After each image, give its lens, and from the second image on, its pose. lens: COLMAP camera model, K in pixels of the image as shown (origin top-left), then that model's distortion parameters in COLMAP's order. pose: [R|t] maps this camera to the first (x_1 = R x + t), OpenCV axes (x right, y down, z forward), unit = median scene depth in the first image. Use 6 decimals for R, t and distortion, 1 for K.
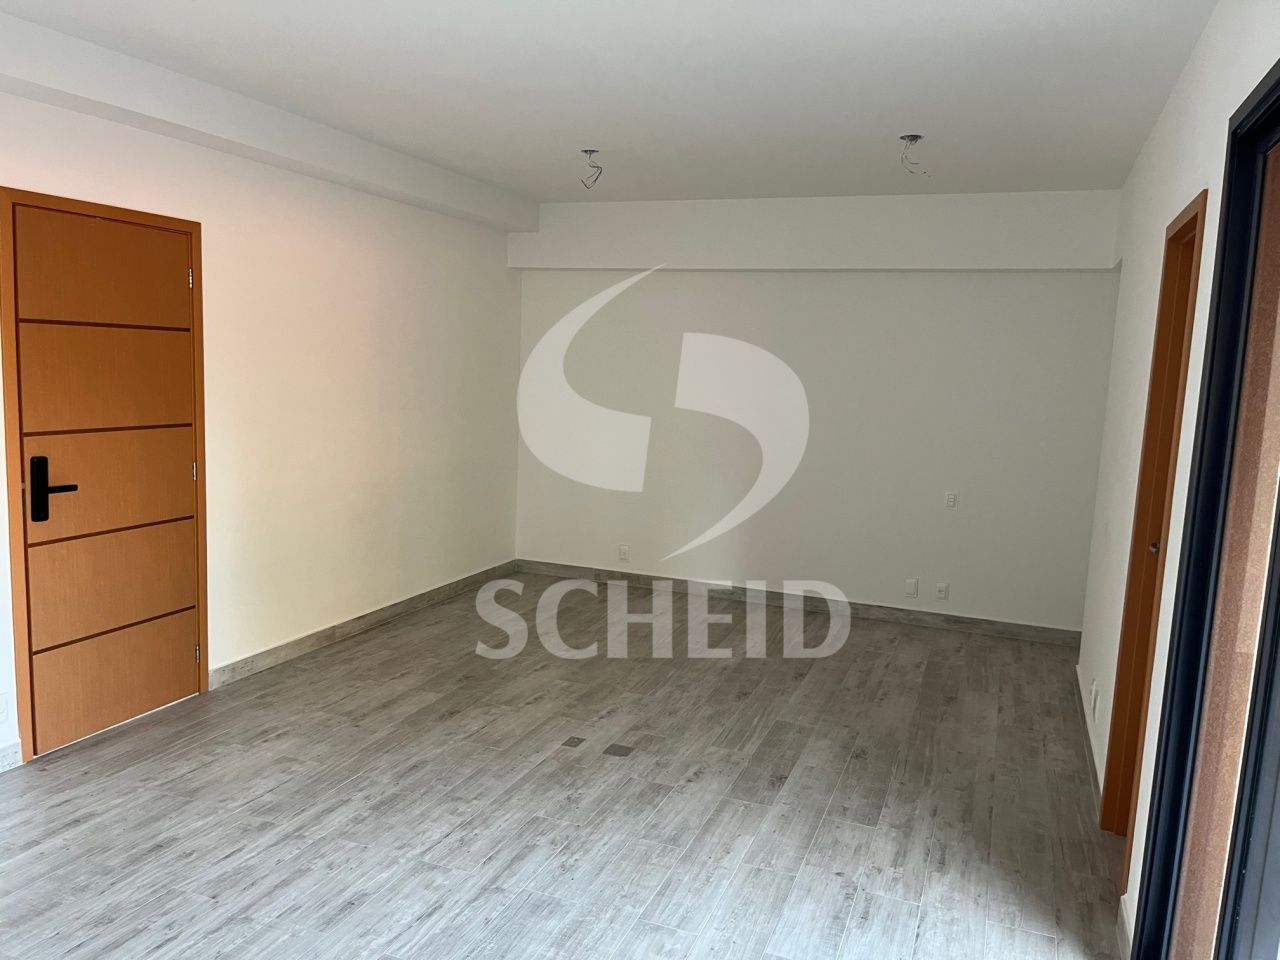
lens RADIAL K [[965.7, 0, 636.1], [0, 965.7, 480.9], [0, 0, 1]] dist [0.006838, -0.028616]
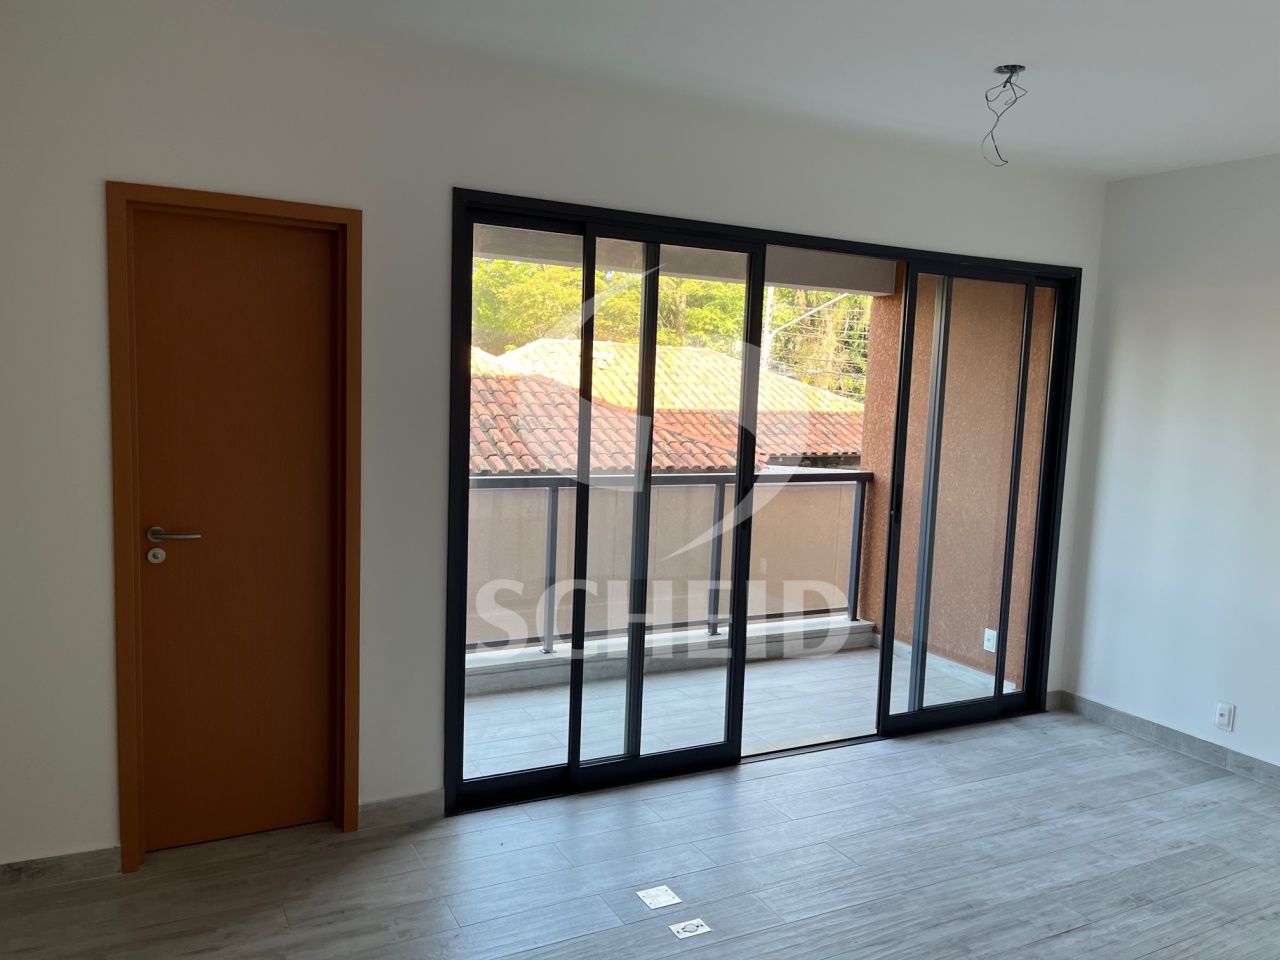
lens RADIAL K [[965.7, 0, 640.2], [0, 965.7, 485.1], [0, 0, 1]] dist [0.006838, -0.028616]
pose [[-0.757210, -0.139346, 0.638135, -0.397152], [0.011216, 0.974061, 0.226009, -0.182874], [-0.653075, 0.178294, -0.736005, 1.364978]]
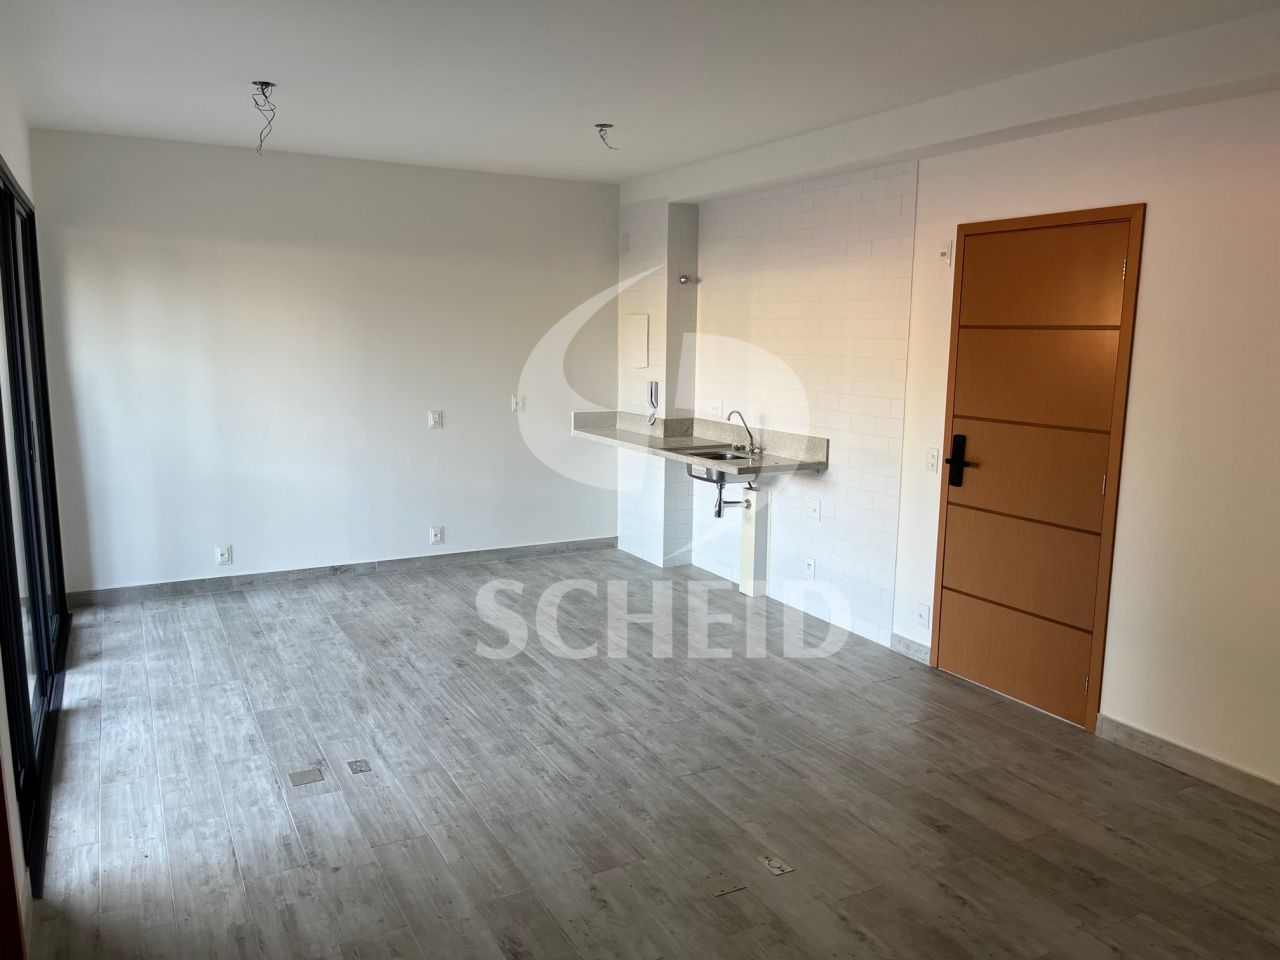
lens RADIAL K [[965.7, 0, 638.0], [0, 965.7, 478.5], [0, 0, 1]] dist [0.006838, -0.028616]
pose [[-0.645904, 0.070891, -0.760120, 0.669316], [-0.133677, 0.969793, 0.204037, -0.186787], [0.751624, 0.233399, -0.616917, 1.613461]]
